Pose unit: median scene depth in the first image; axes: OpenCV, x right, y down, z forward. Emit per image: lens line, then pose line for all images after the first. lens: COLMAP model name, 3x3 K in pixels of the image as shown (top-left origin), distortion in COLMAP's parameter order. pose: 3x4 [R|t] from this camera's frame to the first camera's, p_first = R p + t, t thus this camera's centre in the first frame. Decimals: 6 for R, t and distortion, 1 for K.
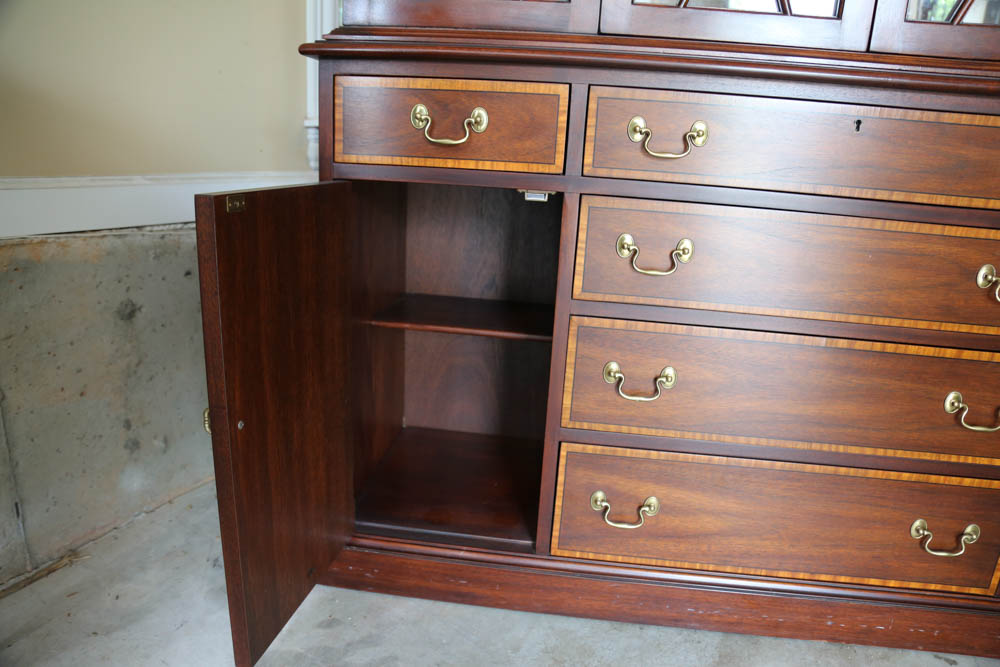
lens RADIAL K [[677.0, 0, 500.0], [0, 677.0, 333.5], [0, 0, 1]] dist [-0.133419, 0.068877]
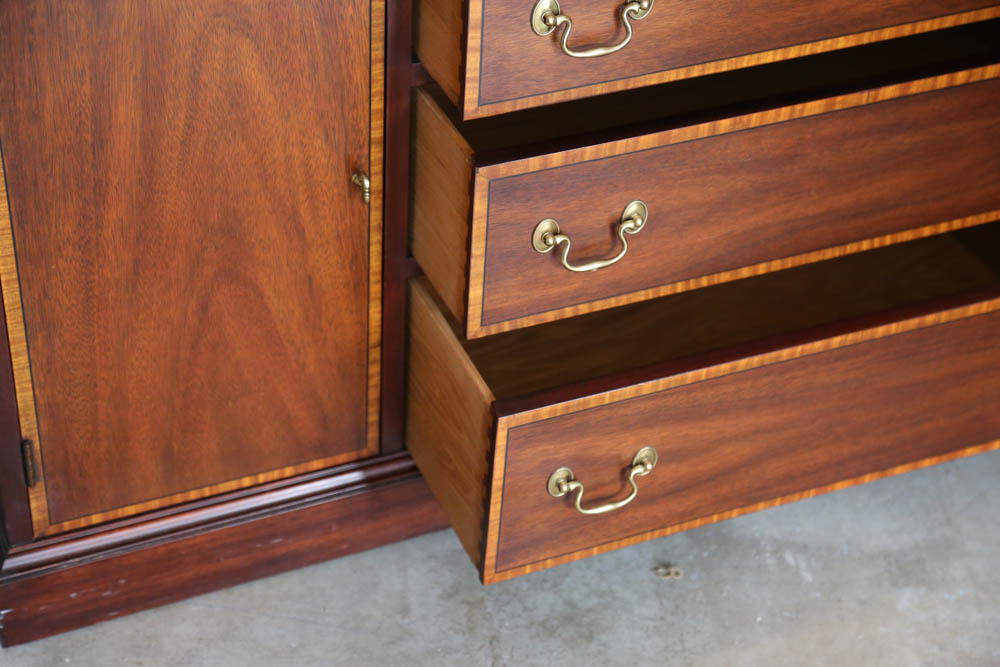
lens RADIAL K [[1907.1, 0, 500.0], [0, 1907.1, 333.5], [0, 0, 1]] dist [0.303765, -0.063766]
pose [[0.863227, -0.314475, 0.394897, -0.552713], [0.139387, 0.900330, 0.412283, -0.508981], [-0.485191, -0.300850, 0.821023, -0.468750]]
